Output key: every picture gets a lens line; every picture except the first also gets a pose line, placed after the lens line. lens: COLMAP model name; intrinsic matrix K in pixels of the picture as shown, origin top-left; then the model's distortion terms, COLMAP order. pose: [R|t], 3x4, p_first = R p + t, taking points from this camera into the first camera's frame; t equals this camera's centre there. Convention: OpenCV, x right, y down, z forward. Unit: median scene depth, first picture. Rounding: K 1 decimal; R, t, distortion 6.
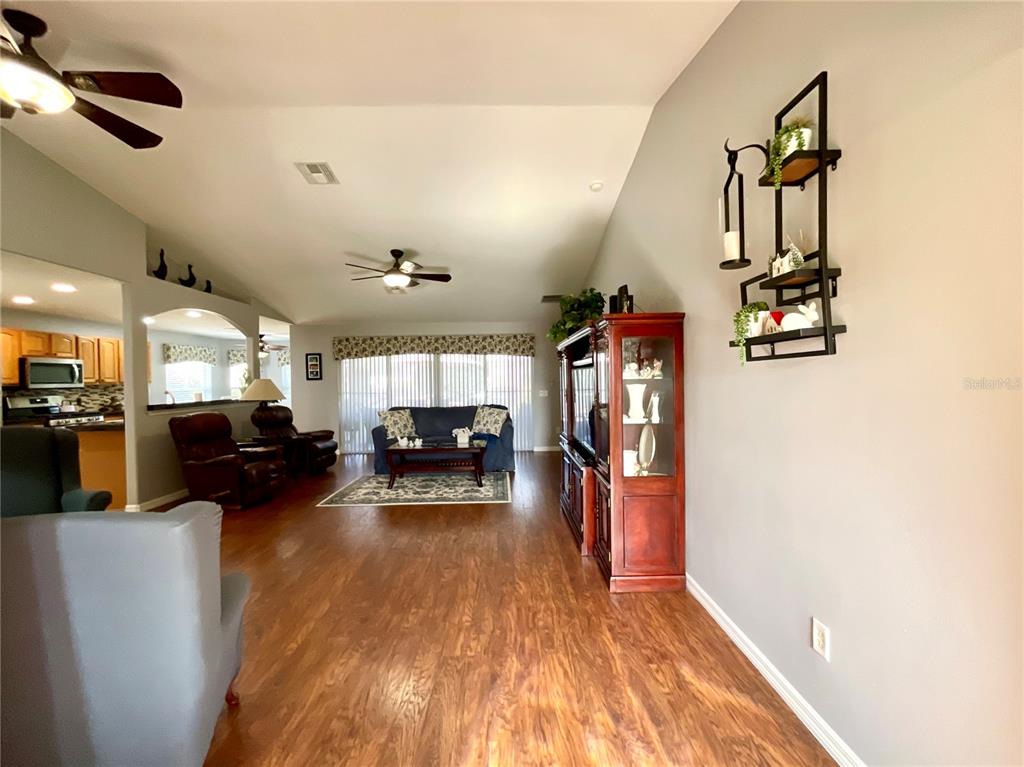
lens RADIAL K [[417.4, 0, 509.1], [0, 417.4, 381.3], [0, 0, 1]] dist [-0.002969, -0.000158]
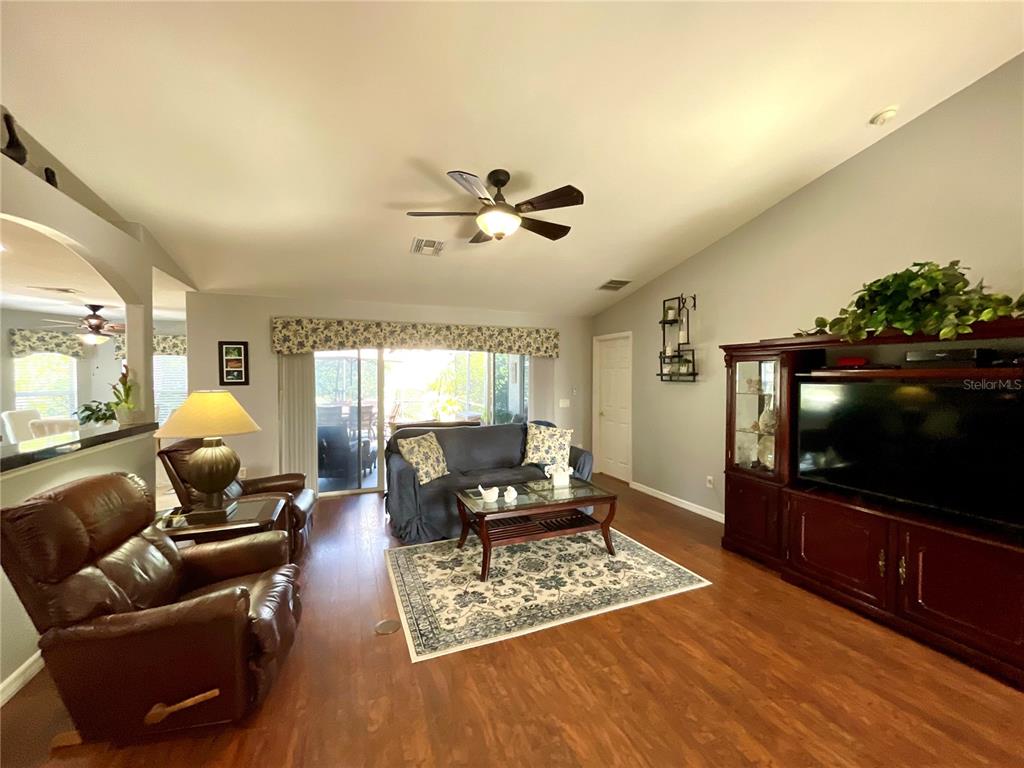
lens RADIAL K [[410.3, 0, 512.6], [0, 410.3, 382.0], [0, 0, 1]] dist [0.000461, -0.000114]
pose [[0.934036, 0.008448, 0.357080, -0.352988], [-0.010608, 0.999935, 0.004090, -0.017440], [-0.357022, -0.007608, 0.934065, 0.349968]]
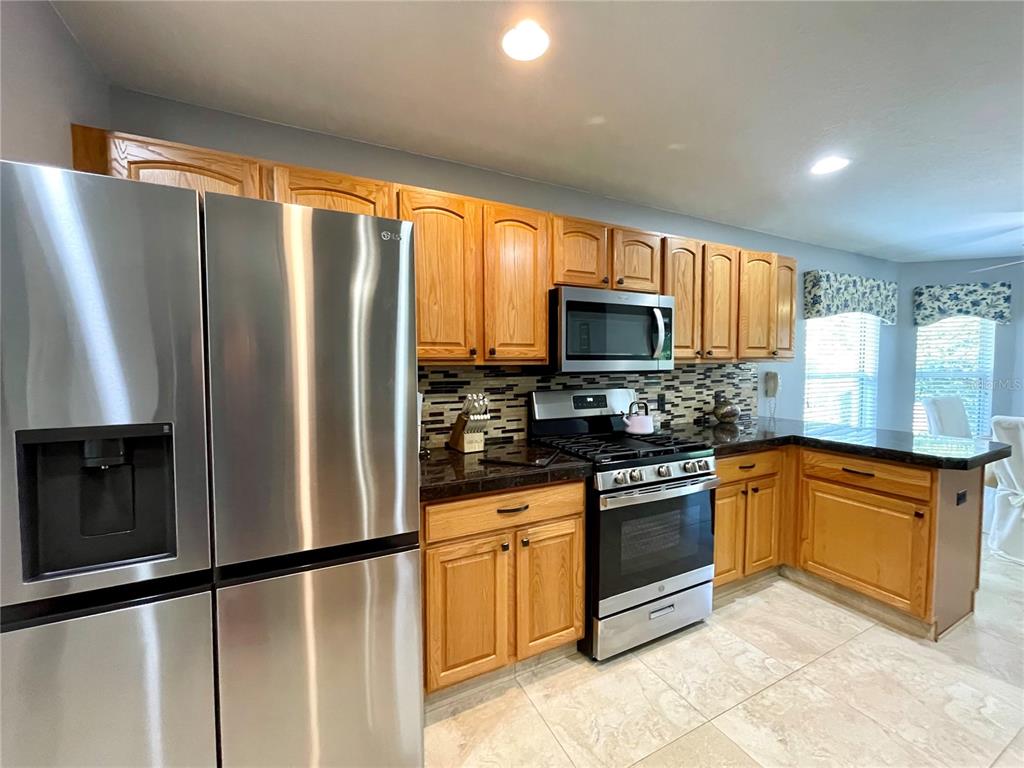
lens RADIAL K [[414.4, 0, 514.0], [0, 414.4, 384.7], [0, 0, 1]] dist [-0.000739, 0.000367]
pose [[0.431022, 0.056252, -0.900587, -0.701243], [-0.008463, 0.998263, 0.058303, 0.006285], [0.902302, -0.017508, 0.430749, 0.665400]]
